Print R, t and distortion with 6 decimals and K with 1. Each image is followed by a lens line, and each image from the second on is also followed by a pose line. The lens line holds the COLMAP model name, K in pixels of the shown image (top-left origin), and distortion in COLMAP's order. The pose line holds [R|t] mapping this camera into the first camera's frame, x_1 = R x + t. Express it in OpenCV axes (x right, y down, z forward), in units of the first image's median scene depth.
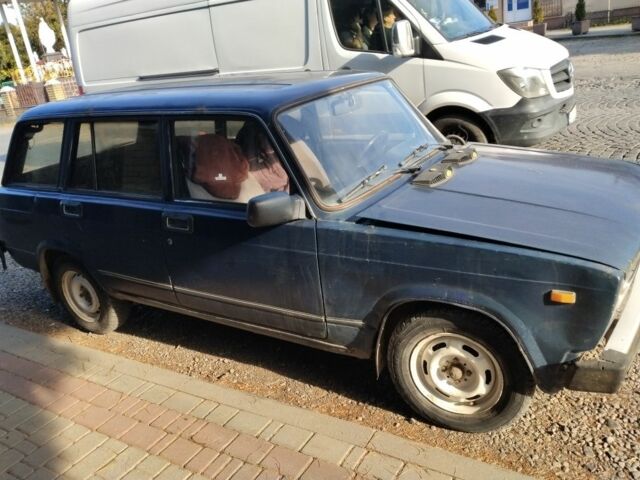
lens RADIAL K [[550.0, 0, 317.1], [0, 550.0, 239.9], [0, 0, 1]] dist [0.032889, -0.025488]
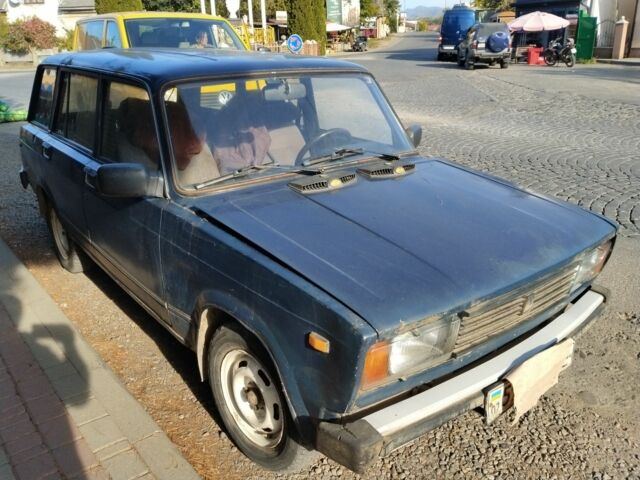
lens RADIAL K [[550.0, 0, 320.1], [0, 550.0, 240.0], [0, 0, 1]] dist [0.032889, -0.025488]
pose [[0.941339, 0.220314, -0.255622, 0.526208], [-0.214988, 0.975389, 0.048959, -0.077482], [0.260118, 0.008868, 0.965536, 0.154277]]
